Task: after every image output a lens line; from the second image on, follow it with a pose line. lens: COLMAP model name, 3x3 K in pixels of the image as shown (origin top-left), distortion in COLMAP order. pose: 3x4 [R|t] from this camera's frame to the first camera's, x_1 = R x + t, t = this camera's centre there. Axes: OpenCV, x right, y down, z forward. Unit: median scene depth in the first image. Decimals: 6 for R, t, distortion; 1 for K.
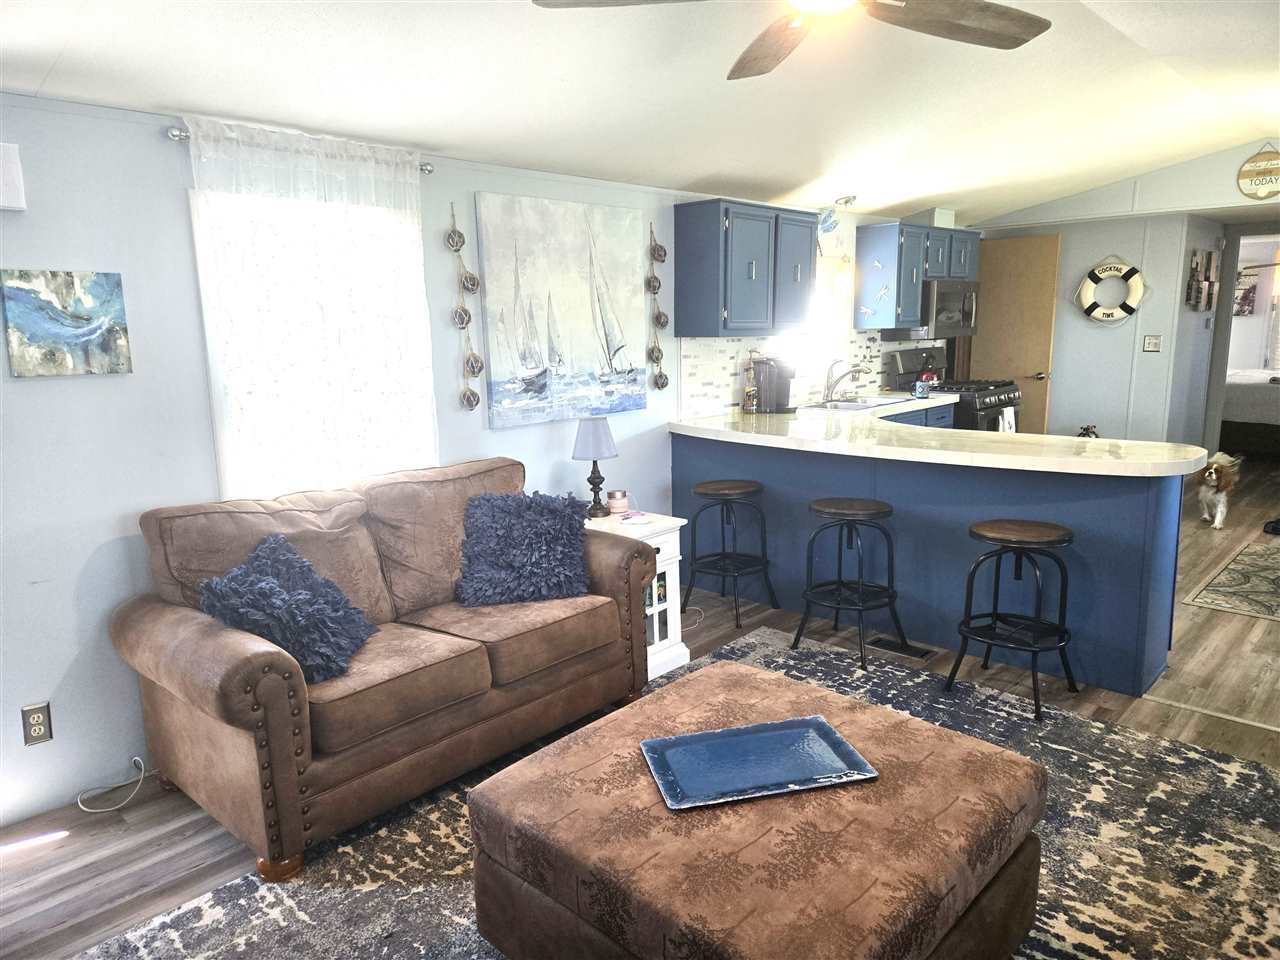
lens RADIAL K [[859.1, 0, 644.8], [0, 859.1, 472.2], [0, 0, 1]] dist [0.081357, -0.072492]
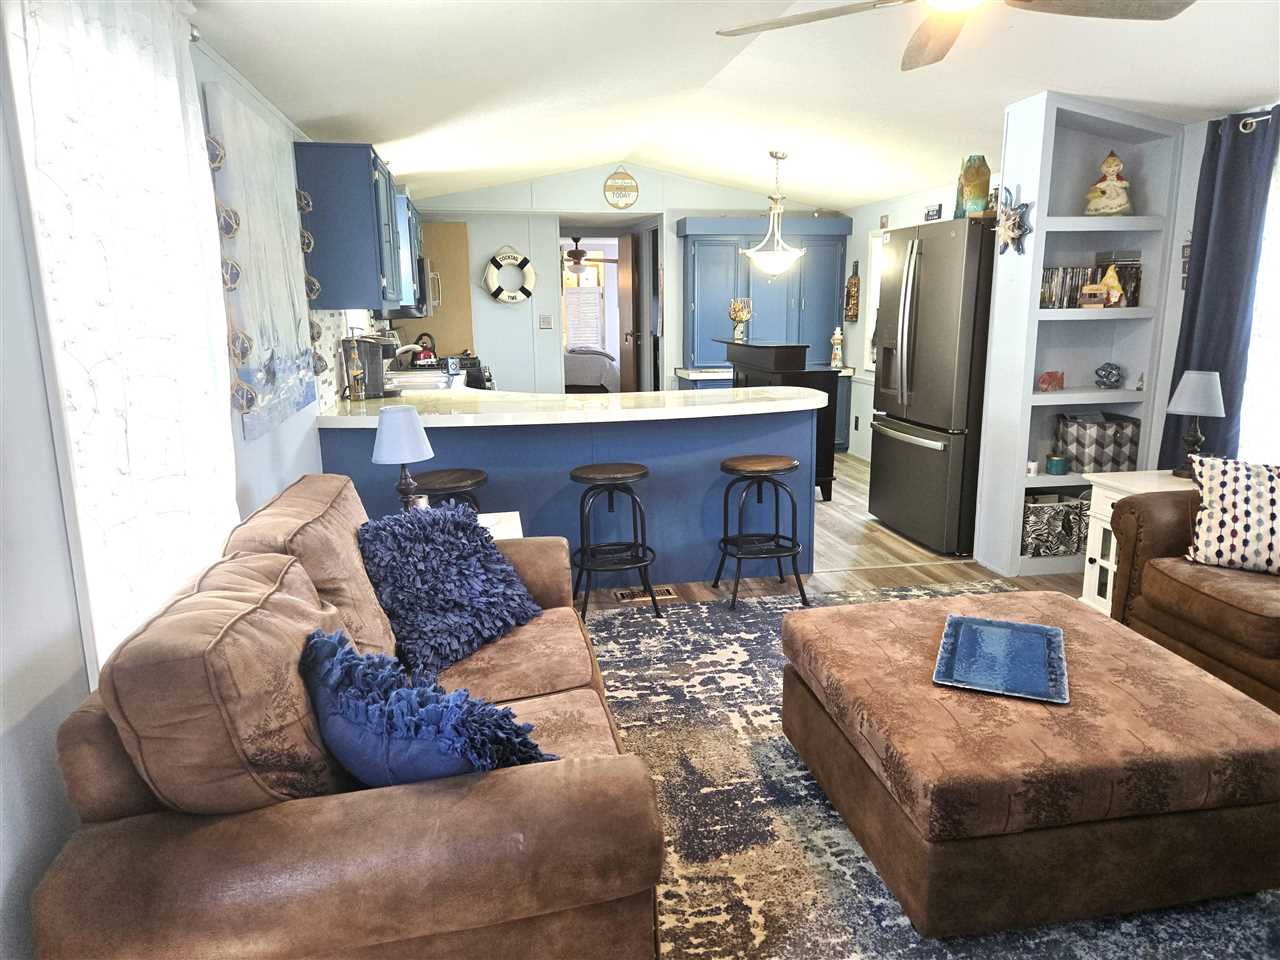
lens RADIAL K [[853.5, 0, 643.0], [0, 853.5, 467.7], [0, 0, 1]] dist [0.083617, -0.071382]
pose [[0.594745, -0.146914, 0.790376, -0.462985], [0.141867, 0.986910, 0.076693, -0.032013], [-0.791298, 0.066516, 0.607802, 0.294919]]
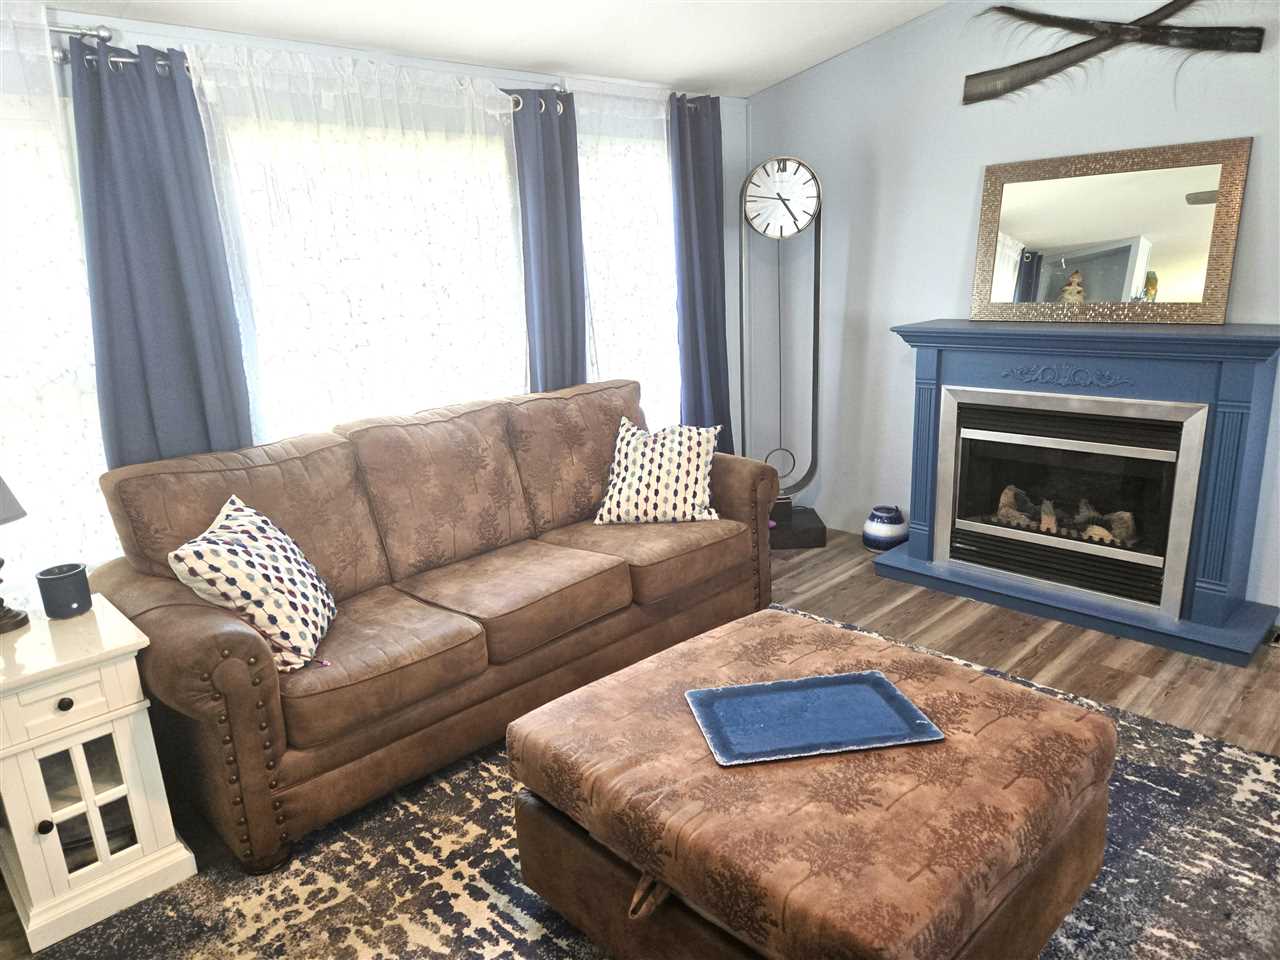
lens RADIAL K [[847.4, 0, 640.0], [0, 847.4, 480.0], [0, 0, 1]] dist [0.080818, -0.066956]
pose [[-0.996187, 0.059438, 0.063870, 0.103391], [0.080629, 0.906866, 0.413634, -0.130748], [-0.033336, 0.417206, -0.908200, 0.776053]]
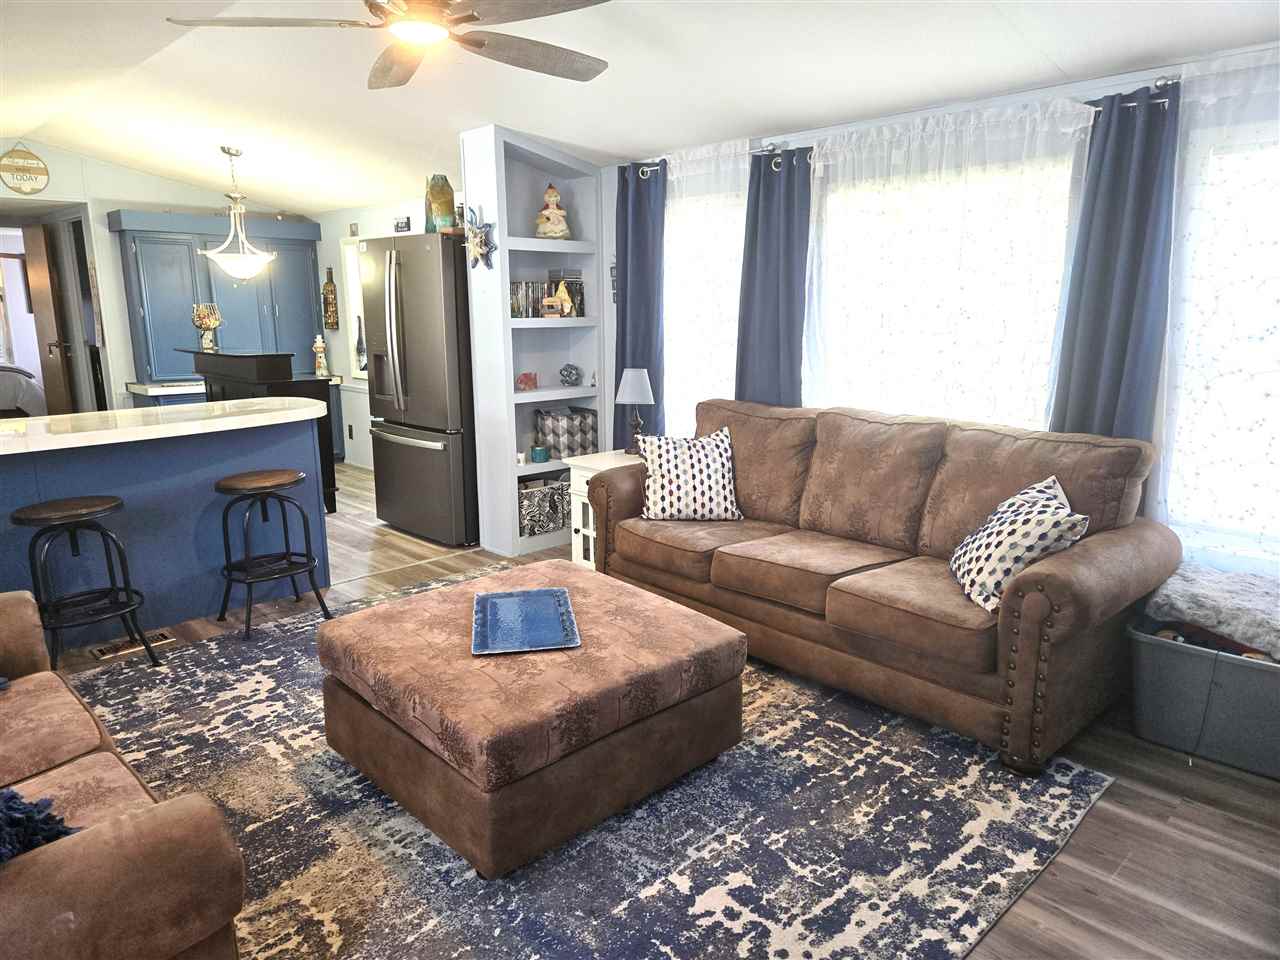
lens RADIAL K [[853.5, 0, 643.0], [0, 853.5, 467.7], [0, 0, 1]] dist [0.083617, -0.071382]
pose [[0.049350, -0.174557, 0.983410, -0.498539], [0.178814, 0.970245, 0.163246, -0.033435], [-0.982644, 0.167791, 0.079095, 0.303495]]
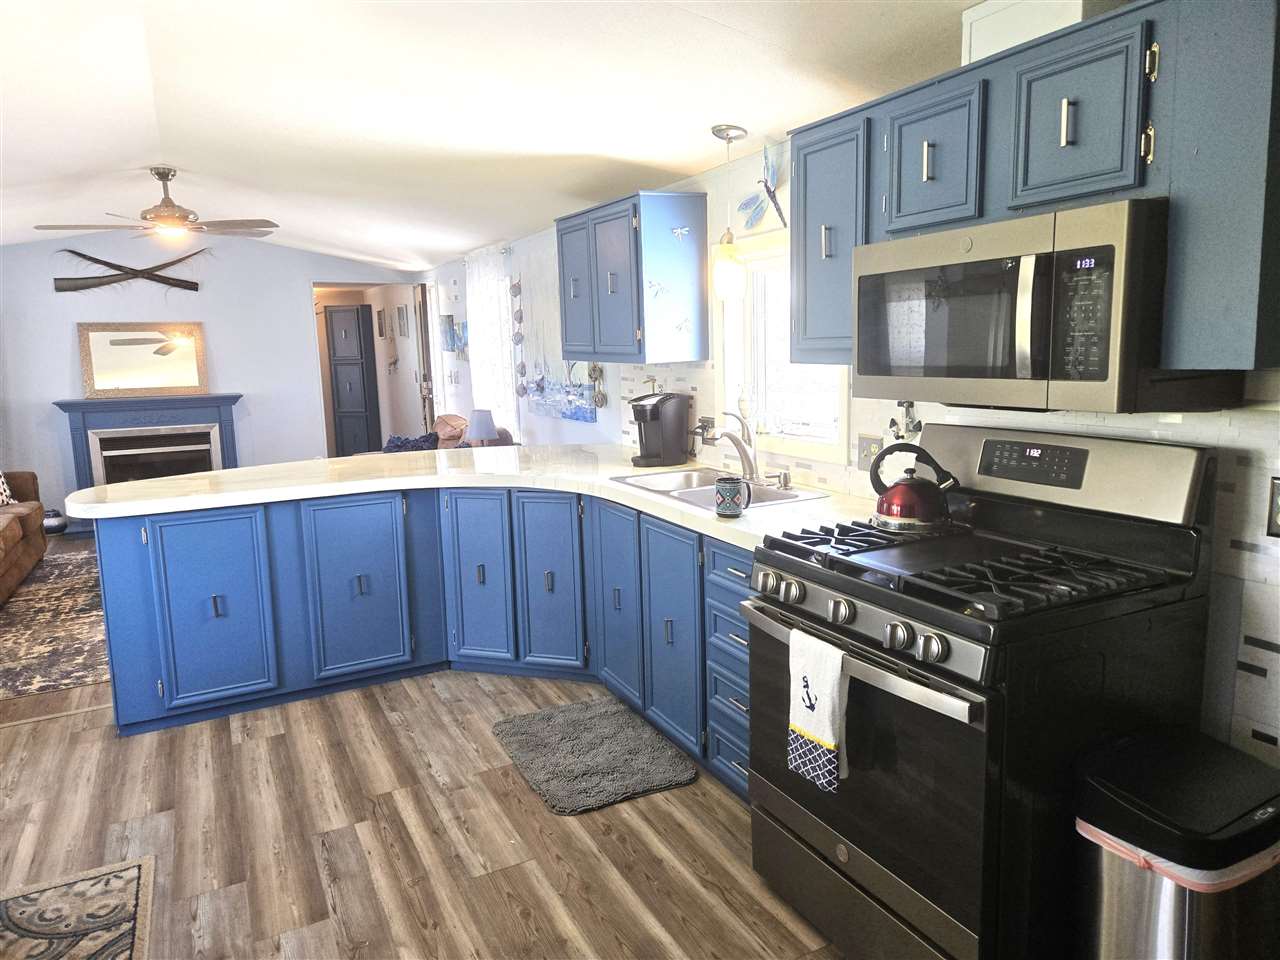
lens RADIAL K [[865.4, 0, 637.0], [0, 865.4, 466.3], [0, 0, 1]] dist [0.069824, -0.058442]
pose [[-0.344493, 0.166898, -0.923834, 0.998203], [-0.126679, 0.966806, 0.221899, -0.272171], [0.930203, 0.193473, -0.311915, 1.427404]]
